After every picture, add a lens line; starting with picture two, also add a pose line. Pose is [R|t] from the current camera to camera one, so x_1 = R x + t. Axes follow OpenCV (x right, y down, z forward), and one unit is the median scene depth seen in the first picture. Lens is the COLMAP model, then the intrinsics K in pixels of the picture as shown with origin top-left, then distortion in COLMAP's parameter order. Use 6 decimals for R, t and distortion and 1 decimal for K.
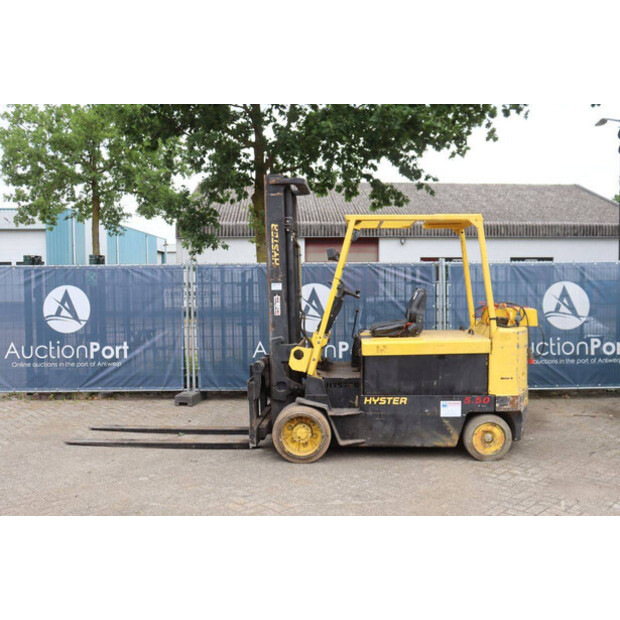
lens RADIAL K [[571.8, 0, 317.0], [0, 571.8, 309.9], [0, 0, 1]] dist [-0.079914, 0.020322]
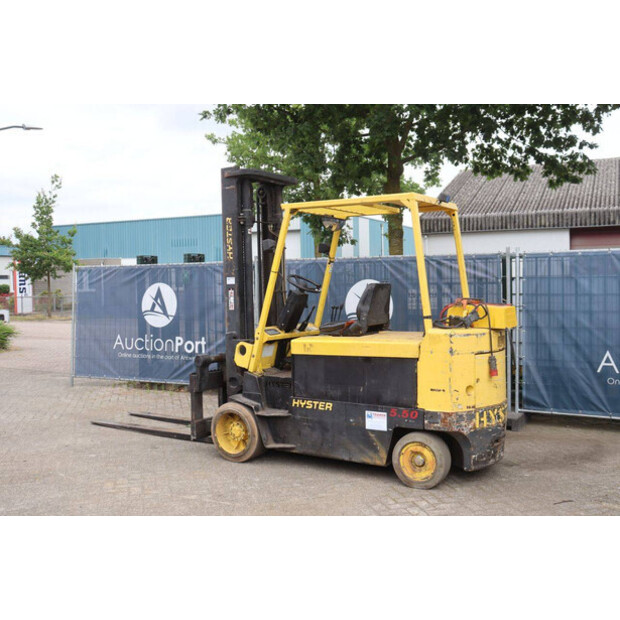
lens RADIAL K [[650.2, 0, 321.1], [0, 650.2, 310.1], [0, 0, 1]] dist [-0.020971, 0.000210]
pose [[0.879355, 0.014675, -0.475941, 0.603190], [-0.019463, 0.999797, -0.005133, 0.012566], [0.475769, 0.013777, 0.879462, 0.087484]]
